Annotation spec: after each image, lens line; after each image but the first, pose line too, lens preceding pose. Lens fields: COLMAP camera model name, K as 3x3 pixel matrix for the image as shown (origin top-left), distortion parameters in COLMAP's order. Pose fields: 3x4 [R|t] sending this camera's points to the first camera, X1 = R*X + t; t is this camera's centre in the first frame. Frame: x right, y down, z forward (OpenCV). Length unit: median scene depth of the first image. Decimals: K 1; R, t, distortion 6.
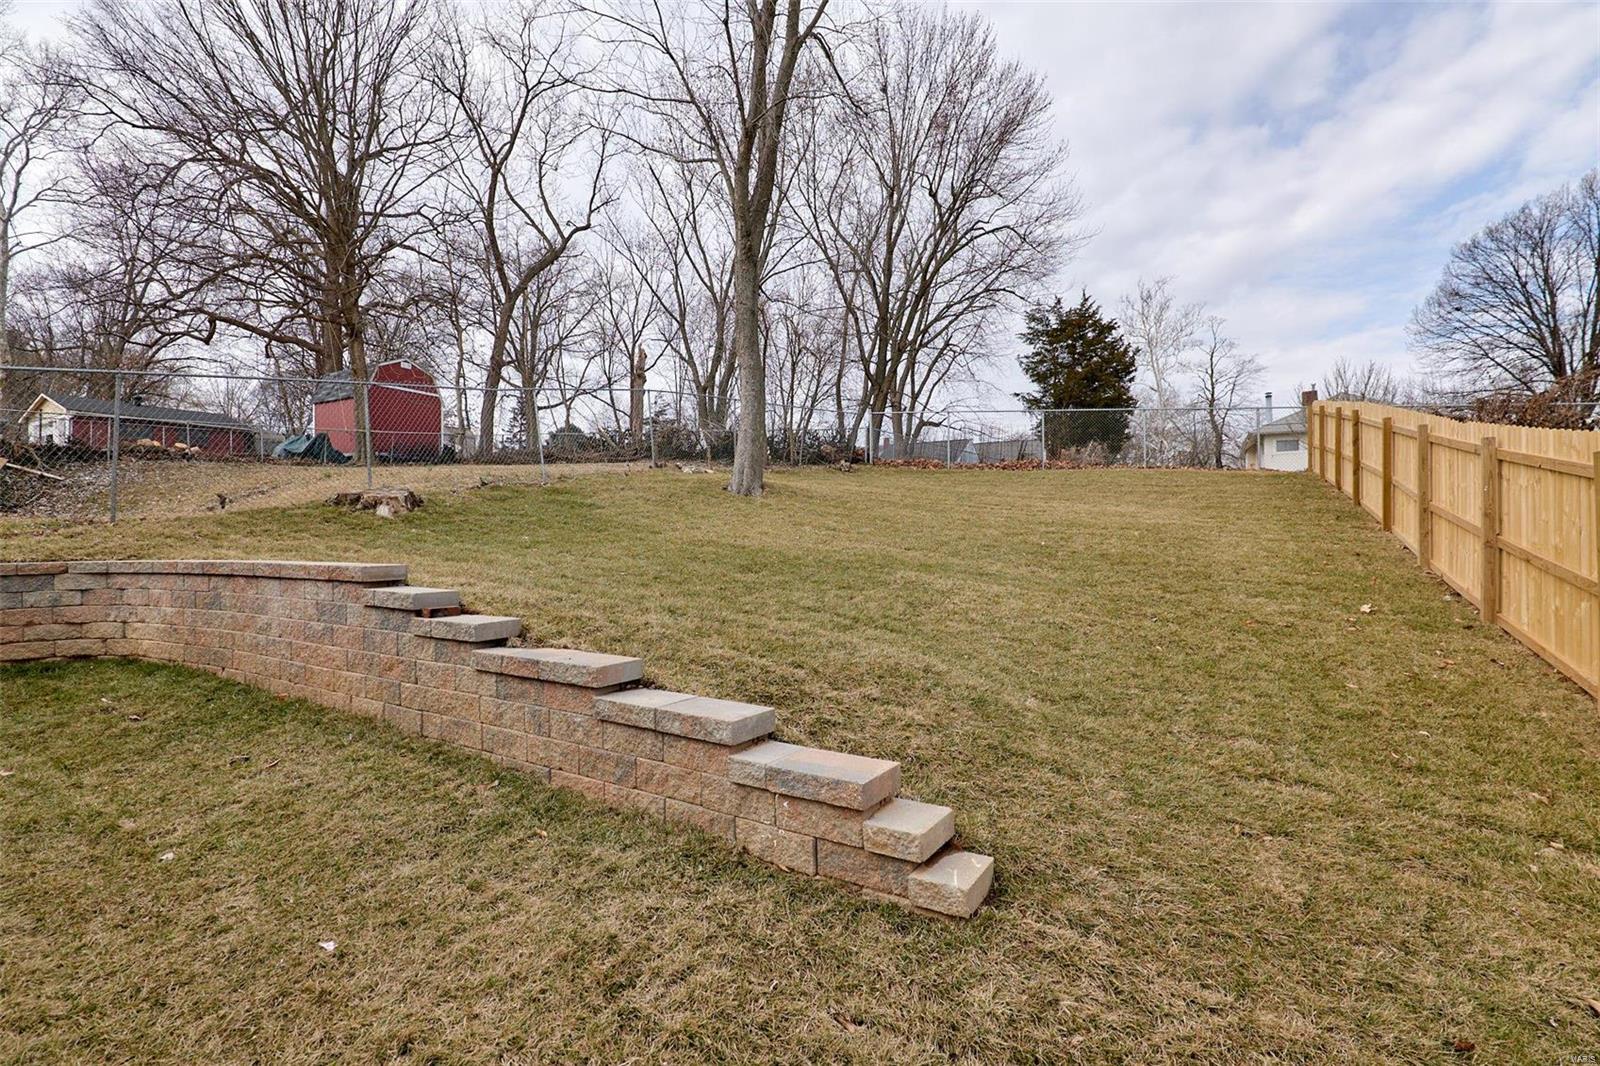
lens RADIAL K [[746.7, 0, 797.8], [0, 746.7, 530.1], [0, 0, 1]] dist [-0.000286, 0.001459]
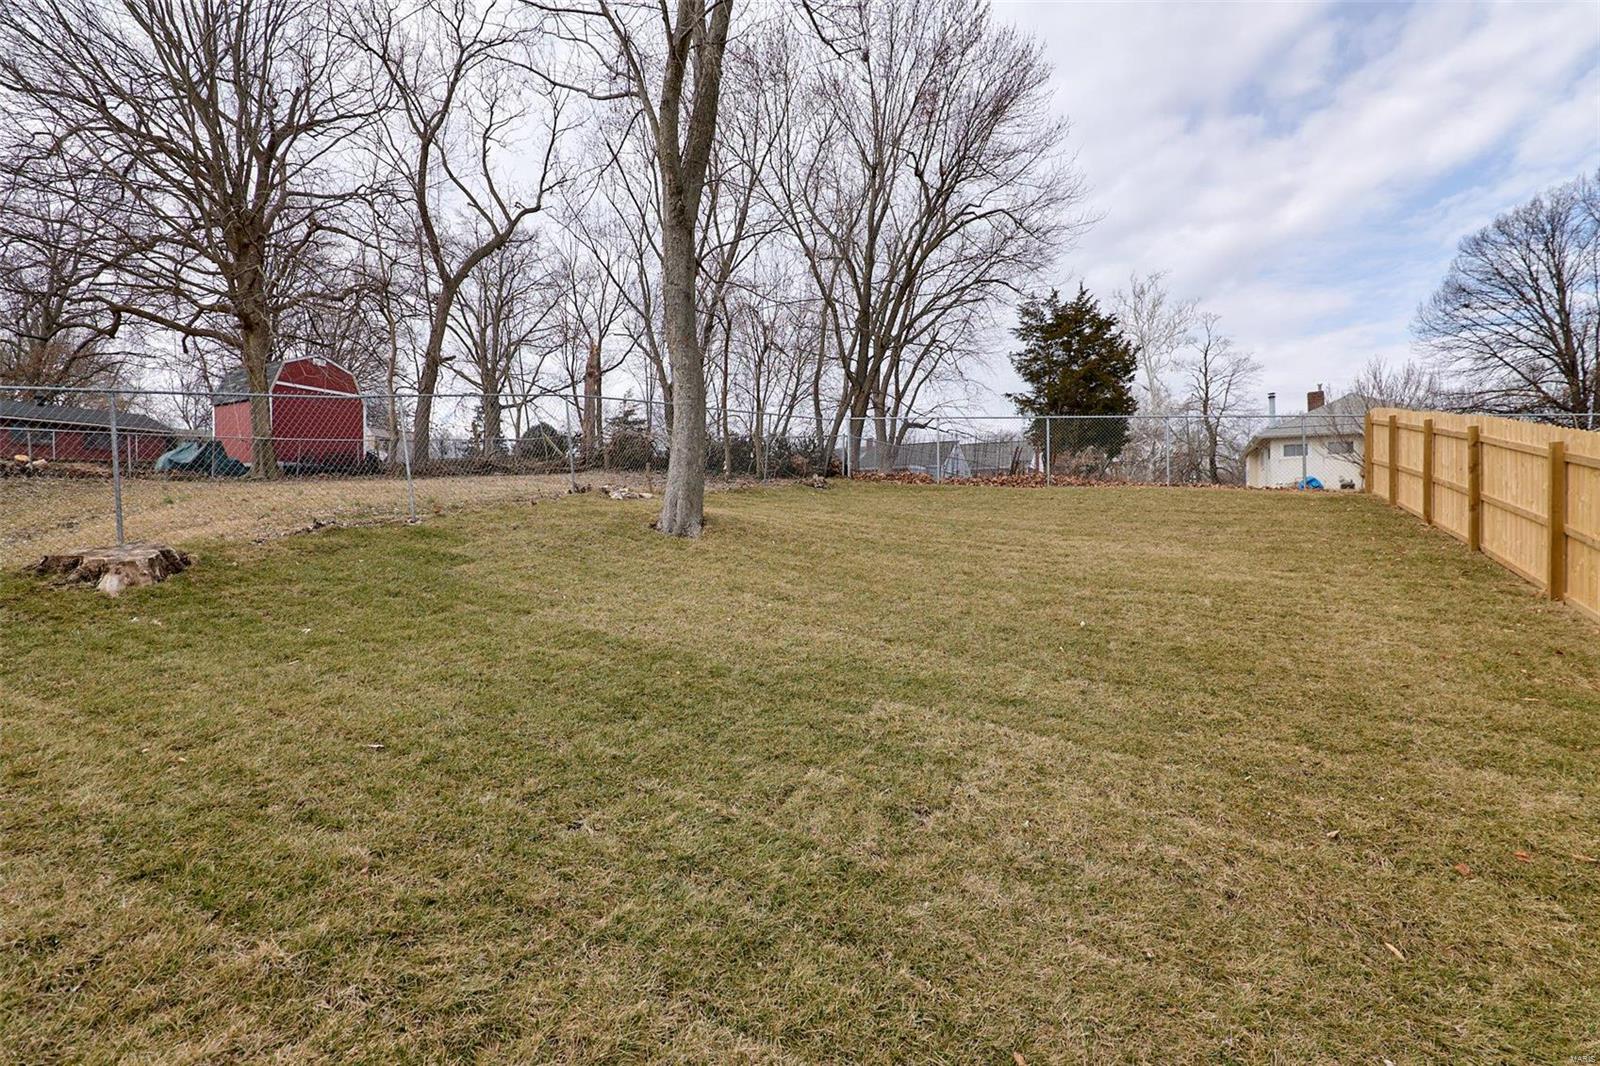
lens RADIAL K [[746.7, 0, 792.0], [0, 746.7, 535.0], [0, 0, 1]] dist [-0.000286, 0.001459]
pose [[0.999908, -0.000564, 0.013587, 0.014008], [0.000419, 0.999943, 0.010632, -0.021527], [-0.013593, -0.010625, 0.999851, 0.090825]]
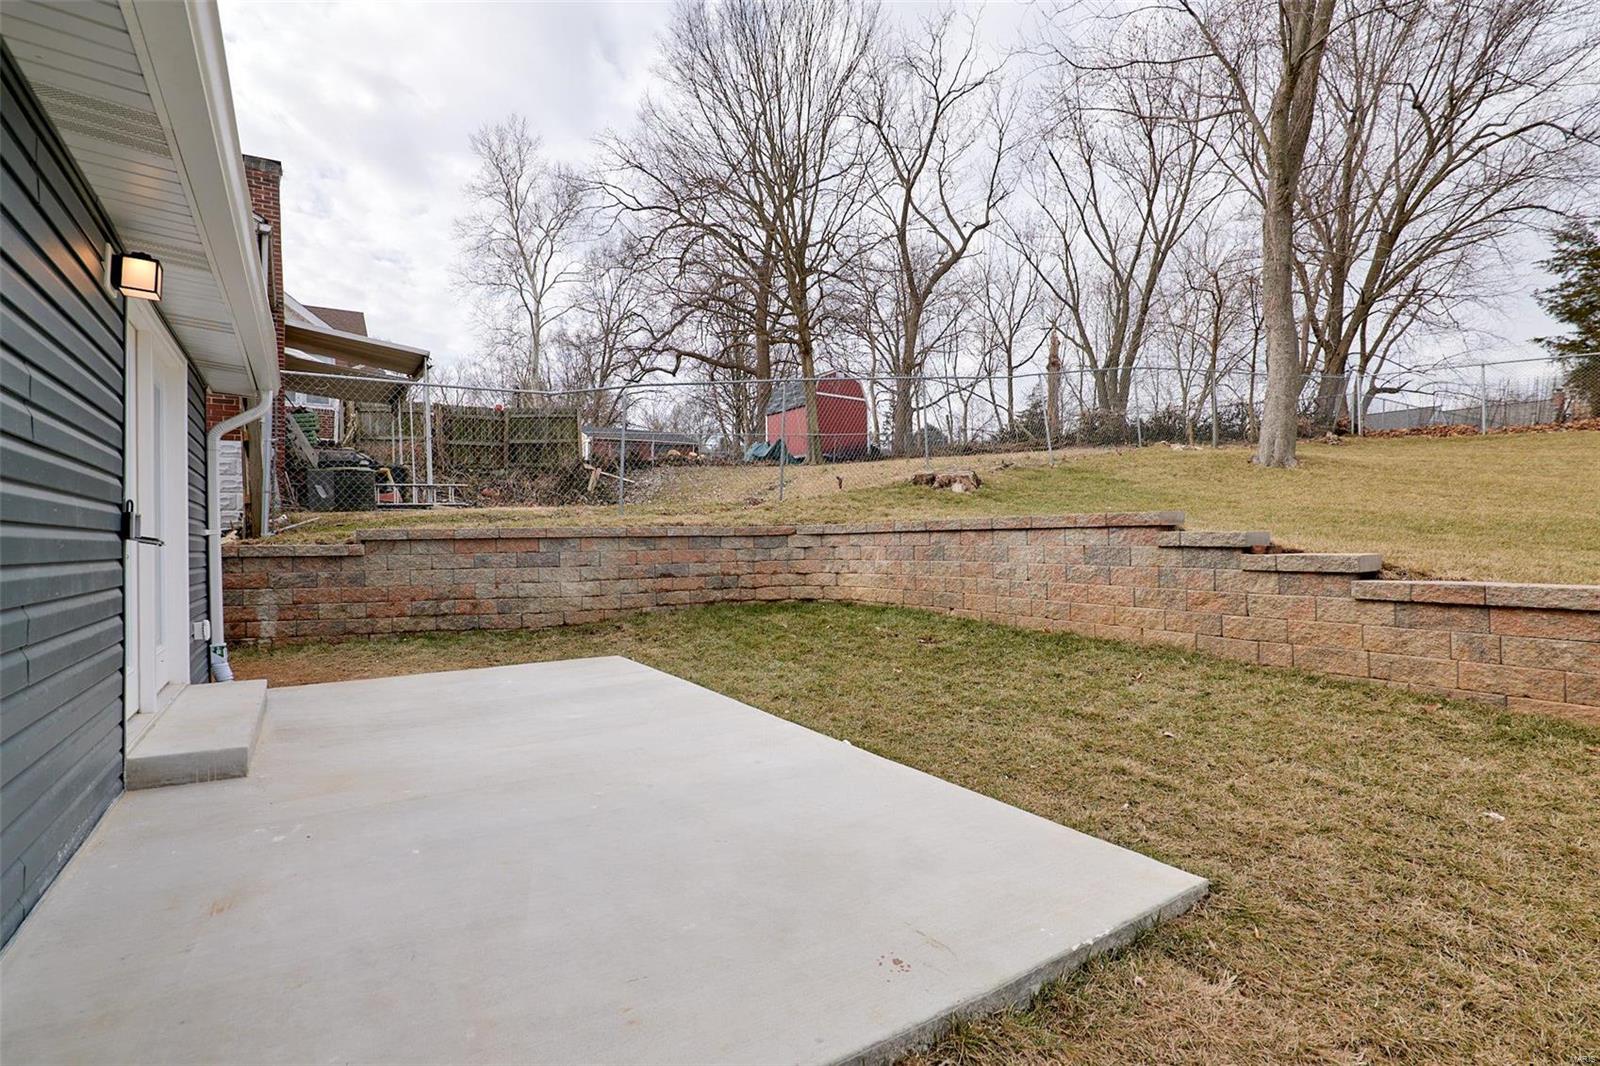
lens RADIAL K [[746.7, 0, 797.4], [0, 746.7, 531.3], [0, 0, 1]] dist [-0.000286, 0.001459]
pose [[0.903116, -0.008159, -0.429318, -0.082619], [0.009267, 0.999957, 0.000491, 0.010141], [0.429296, -0.004422, 0.903153, -0.032607]]
